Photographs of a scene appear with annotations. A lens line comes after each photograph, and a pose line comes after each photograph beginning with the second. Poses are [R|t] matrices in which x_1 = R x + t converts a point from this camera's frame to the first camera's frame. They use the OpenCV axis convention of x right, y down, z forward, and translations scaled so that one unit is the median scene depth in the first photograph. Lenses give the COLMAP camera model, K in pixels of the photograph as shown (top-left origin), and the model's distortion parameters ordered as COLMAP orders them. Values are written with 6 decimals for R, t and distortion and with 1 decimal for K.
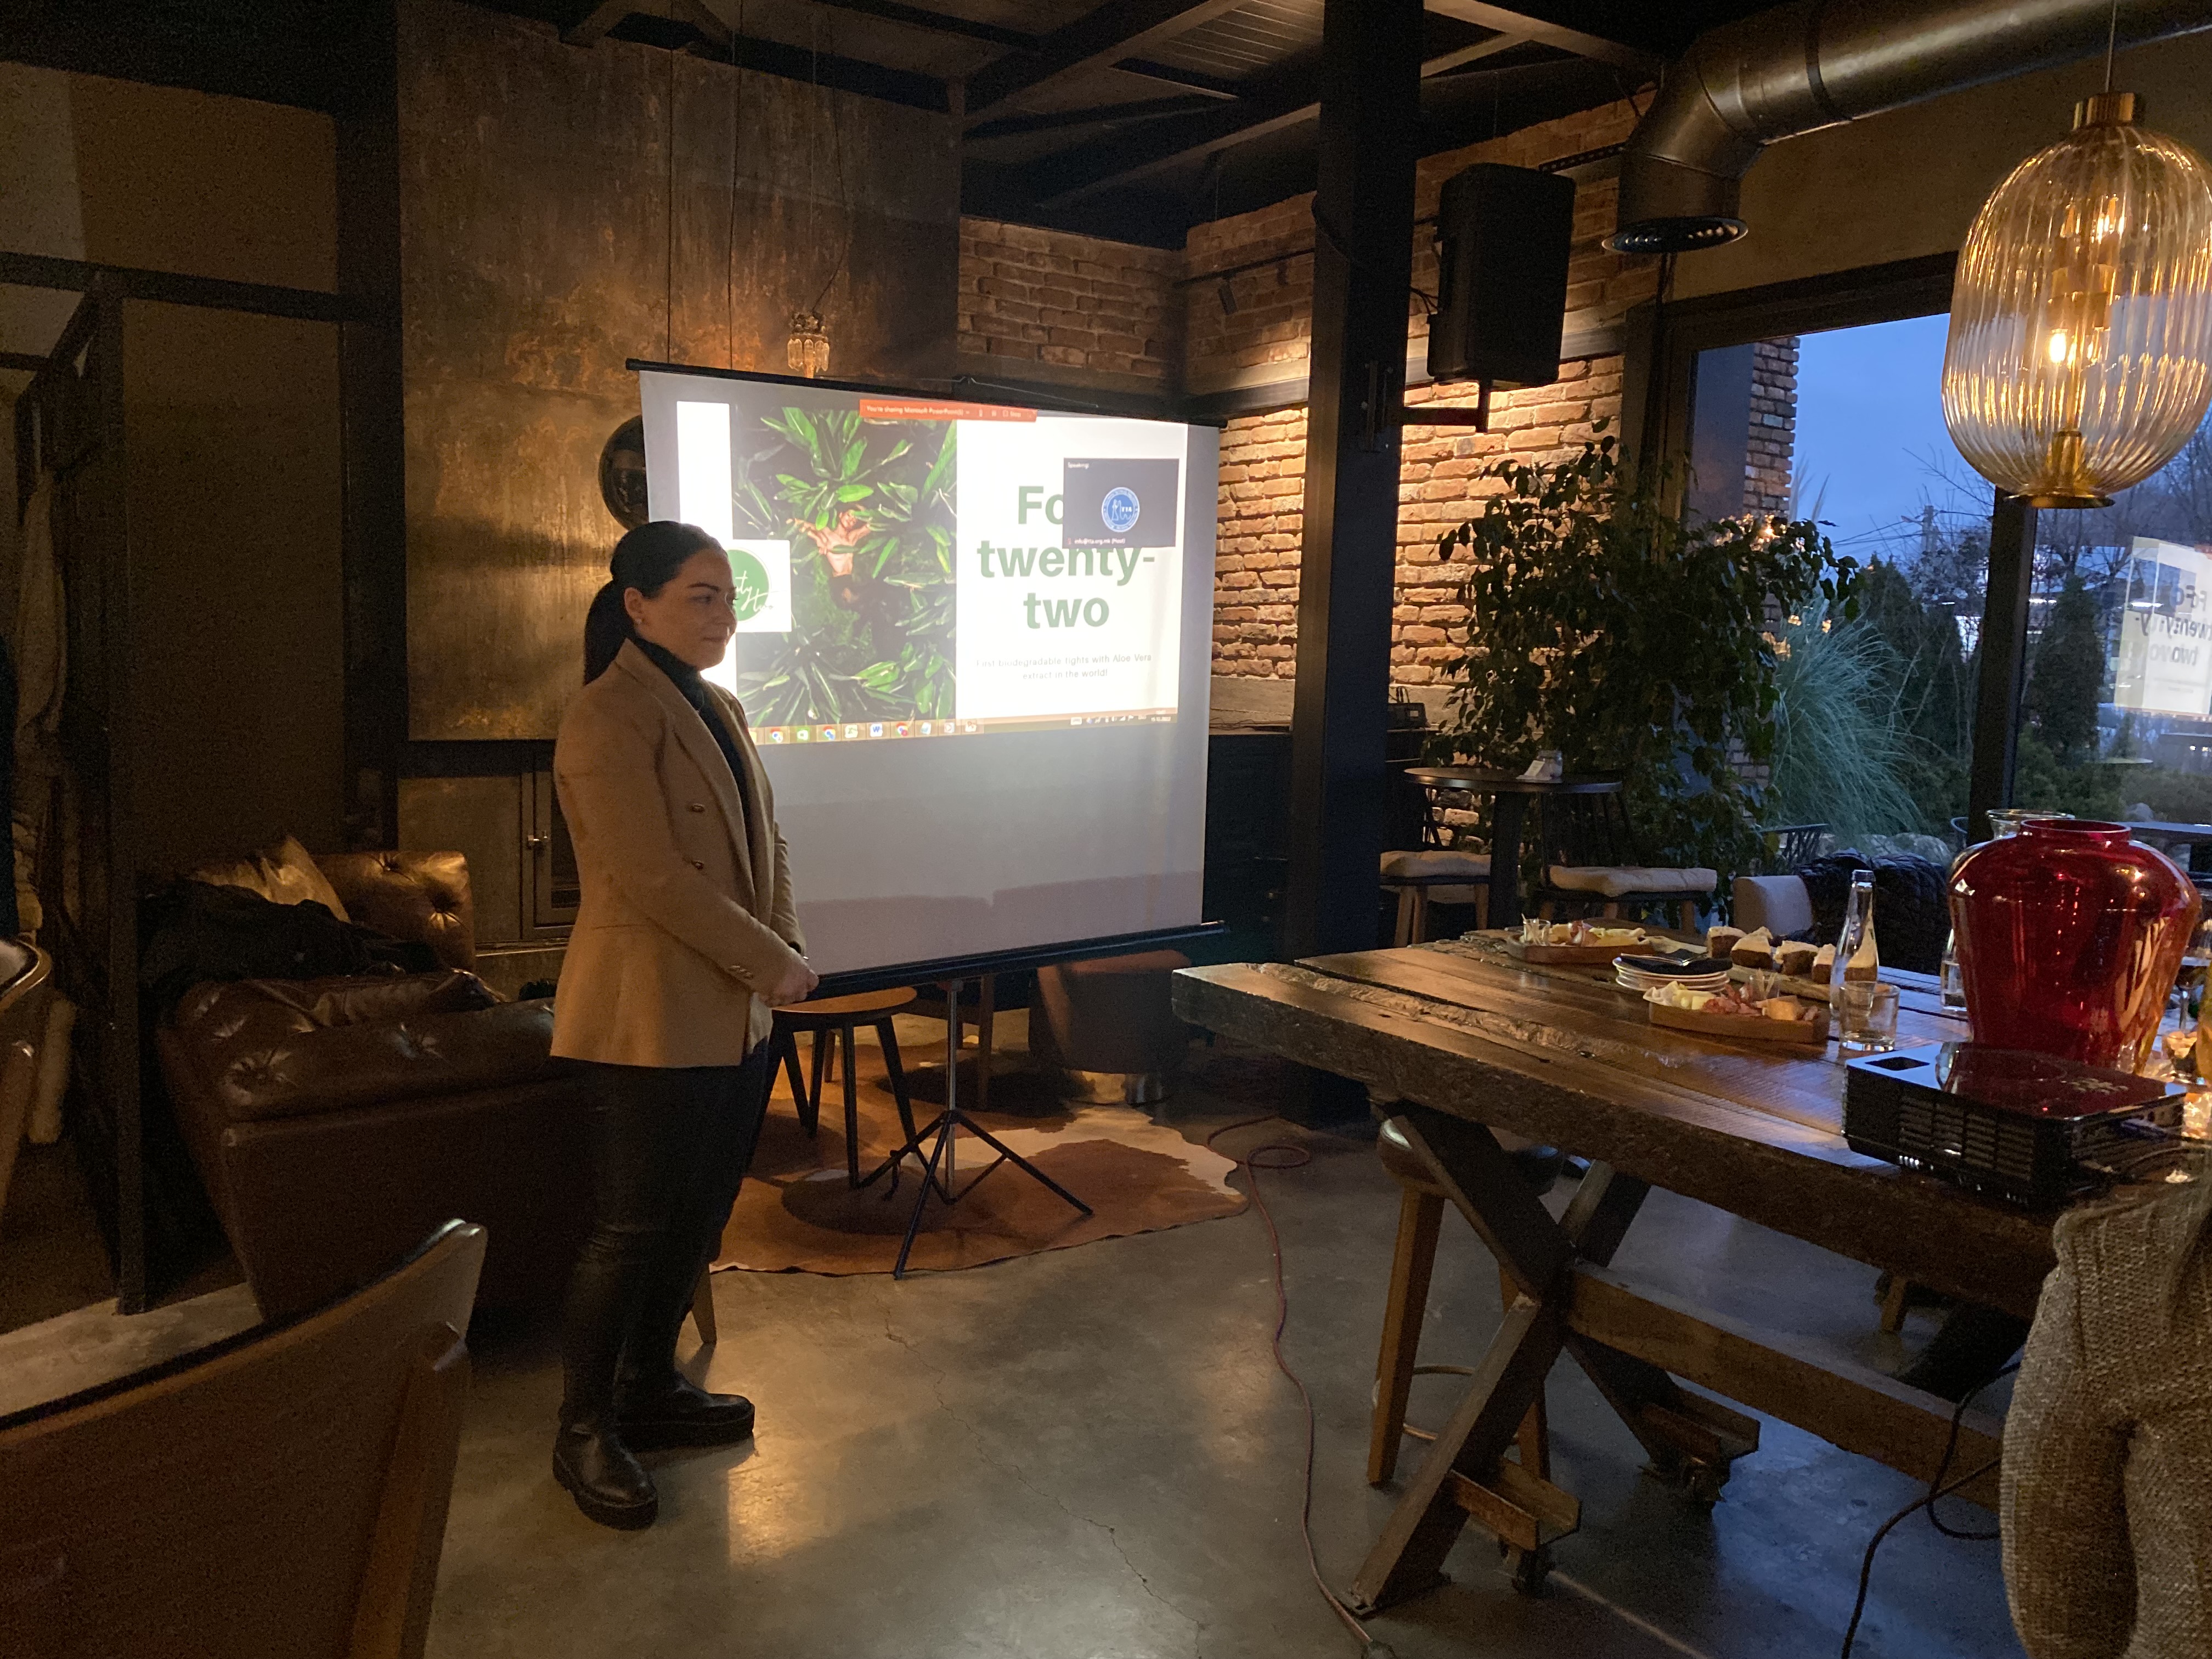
lens RADIAL K [[1799.6, 0, 1106.0], [0, 1799.6, 829.5], [0, 0, 1]] dist [0.000304, 0.011407]
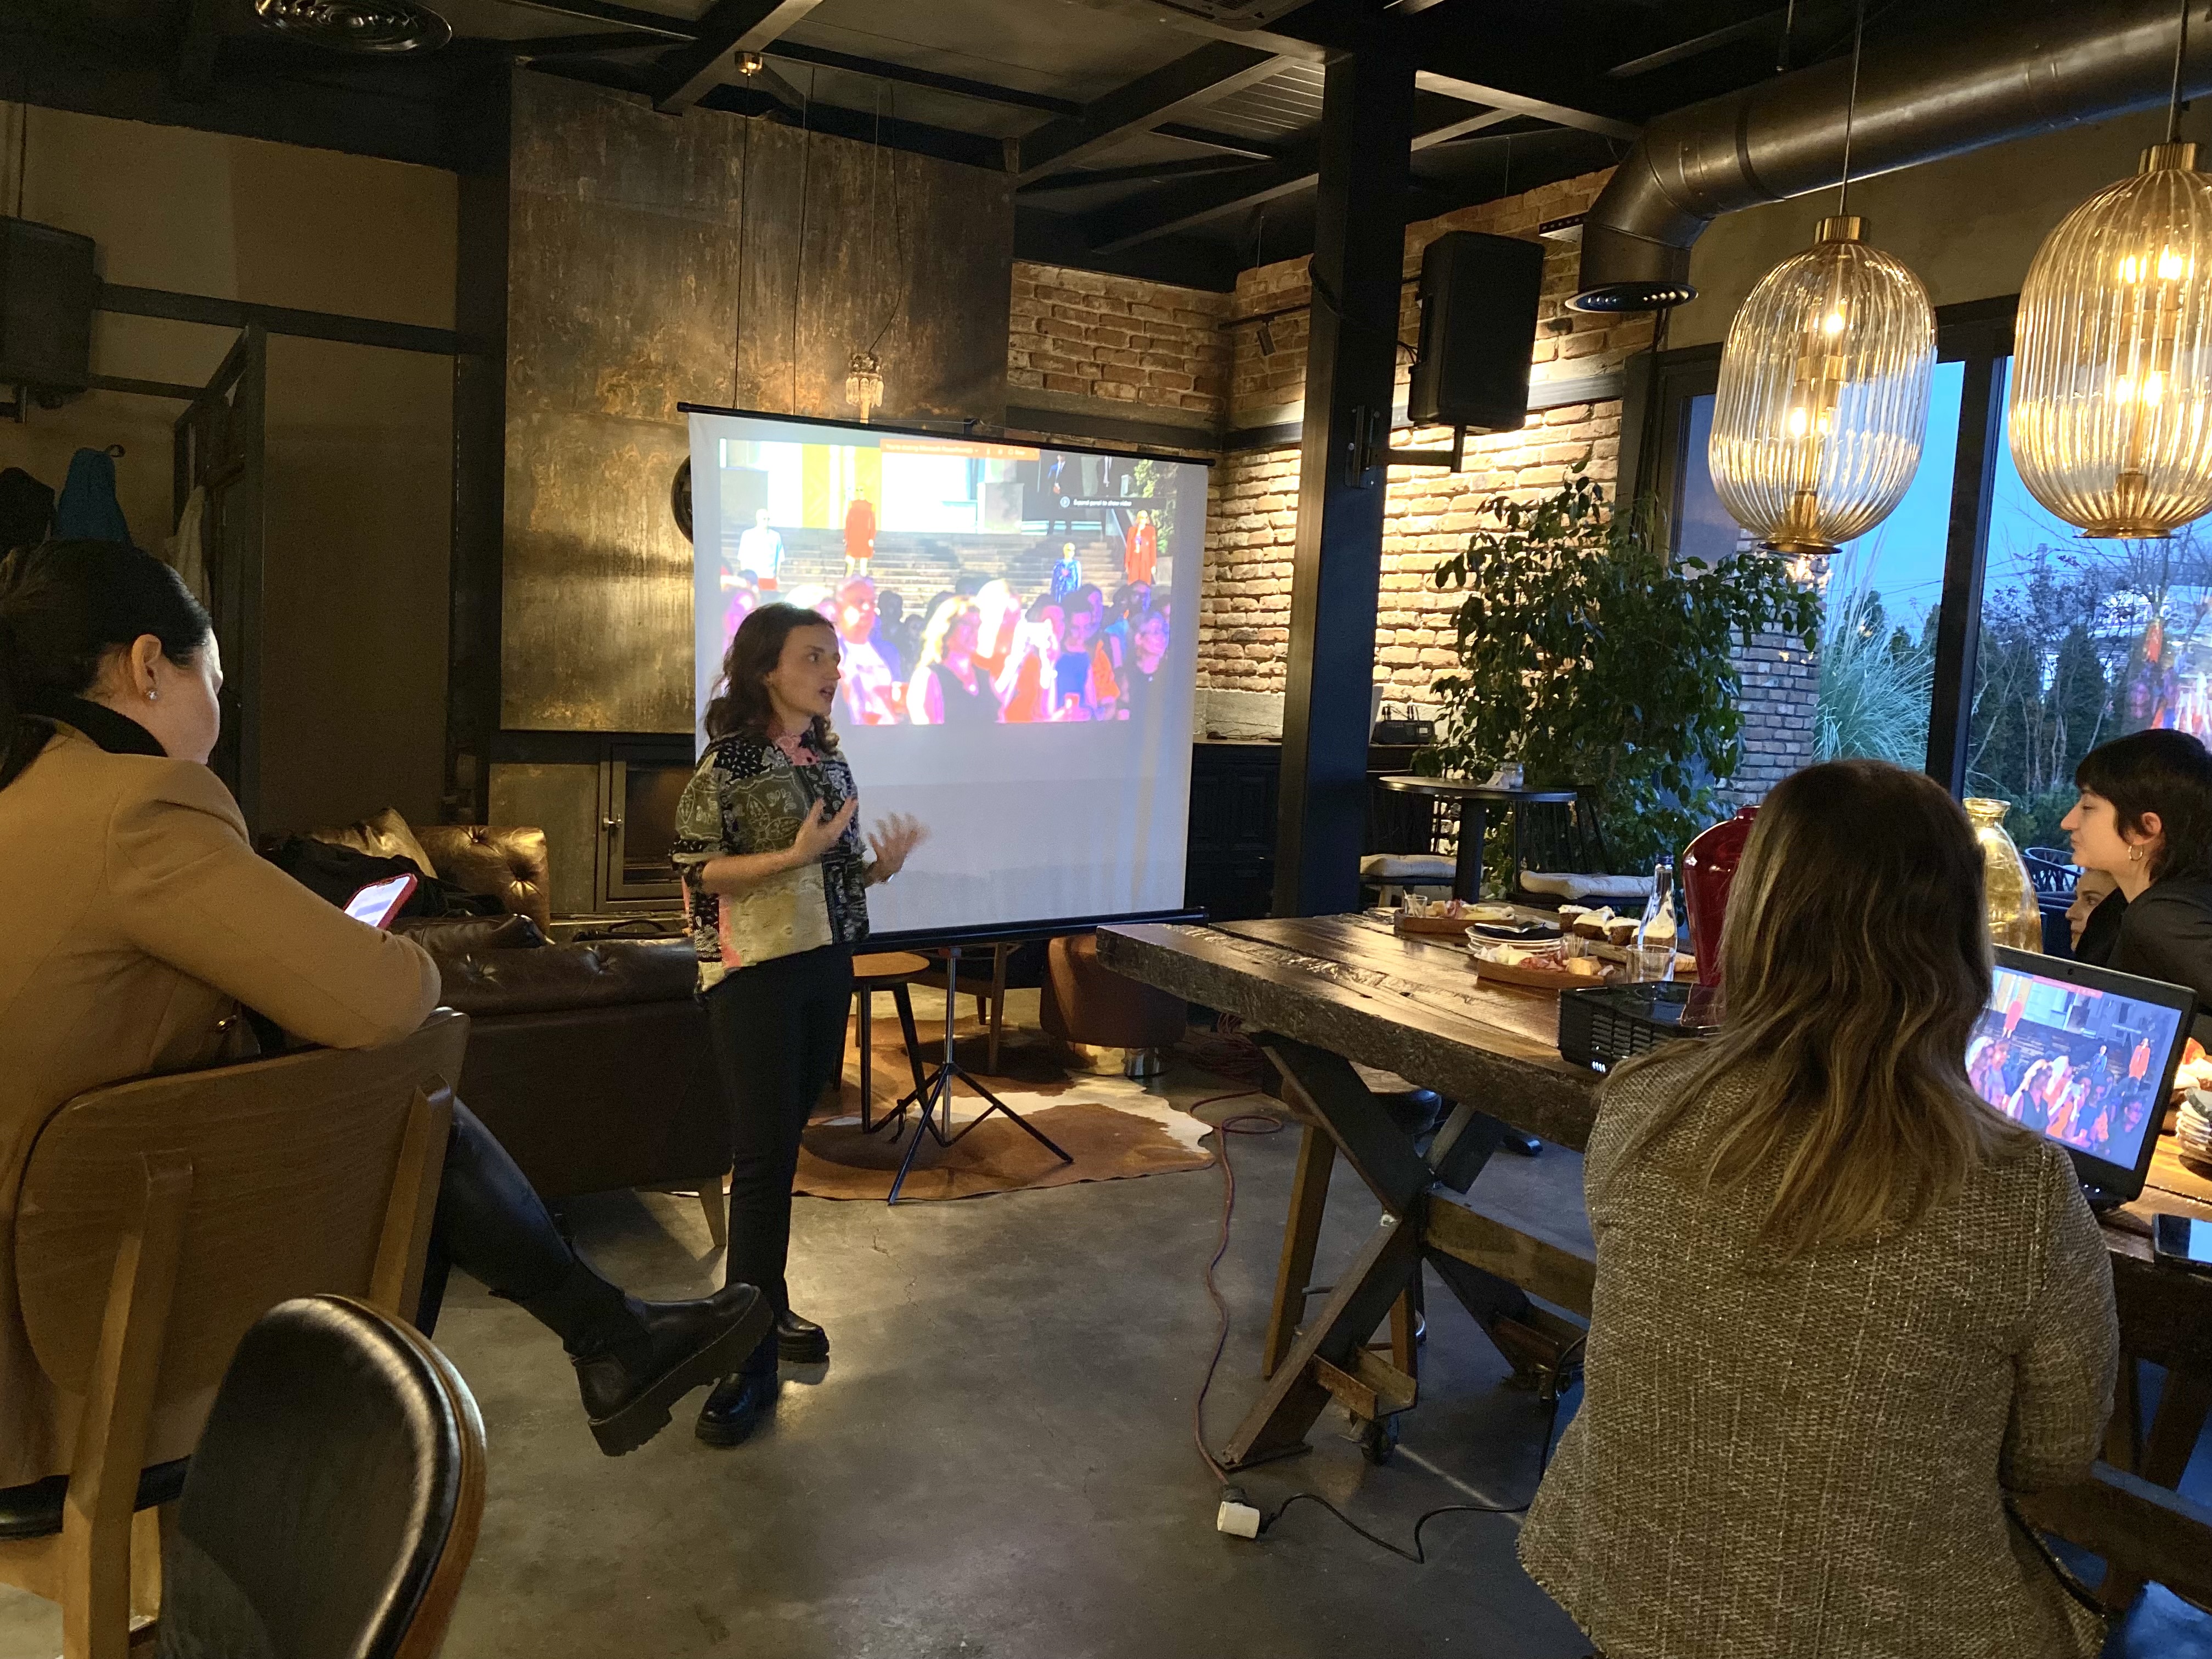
lens RADIAL K [[1843.6, 0, 1106.0], [0, 1843.6, 829.5], [0, 0, 1]] dist [0.008301, 0.001258]
pose [[0.997253, 0.029307, -0.068031, 0.070753], [-0.030318, 0.999444, -0.013877, 0.017853], [0.067586, 0.015902, 0.997587, -0.123360]]
